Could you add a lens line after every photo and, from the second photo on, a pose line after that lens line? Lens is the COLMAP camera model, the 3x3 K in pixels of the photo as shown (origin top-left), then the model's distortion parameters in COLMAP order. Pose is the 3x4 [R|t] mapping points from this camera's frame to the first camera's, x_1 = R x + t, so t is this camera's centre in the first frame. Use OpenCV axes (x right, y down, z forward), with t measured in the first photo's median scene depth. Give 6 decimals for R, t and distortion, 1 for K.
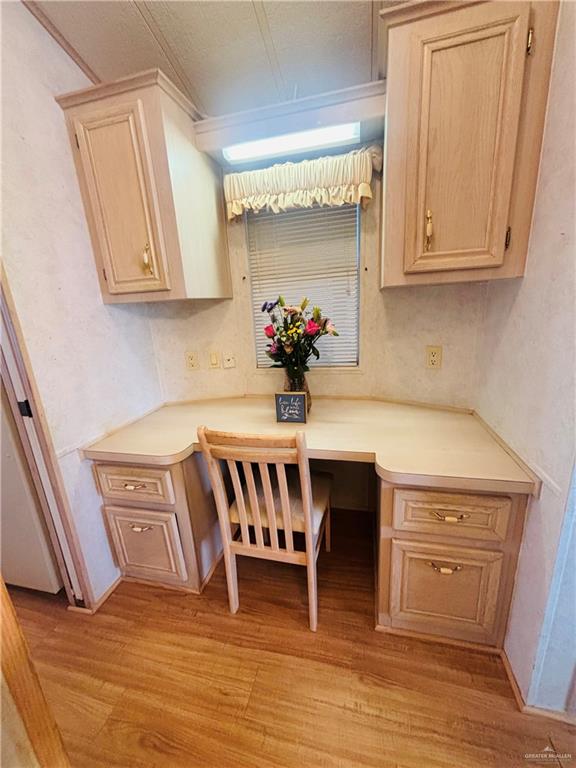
lens RADIAL K [[311.7, 0, 285.8], [0, 311.7, 384.5], [0, 0, 1]] dist [-0.001893, -0.000581]
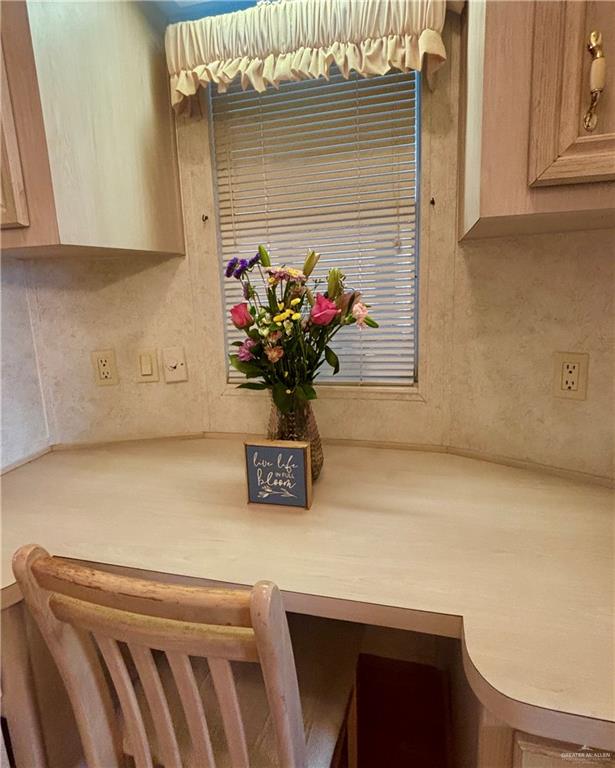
lens RADIAL K [[430.7, 0, 307.5], [0, 430.7, 355.8], [0, 0, 1]] dist [-0.007917, 0.000087]
pose [[0.999757, 0.020405, -0.008281, 0.063339], [-0.021023, 0.996327, -0.083007, -0.051892], [0.006557, 0.083161, 0.996515, 0.320041]]
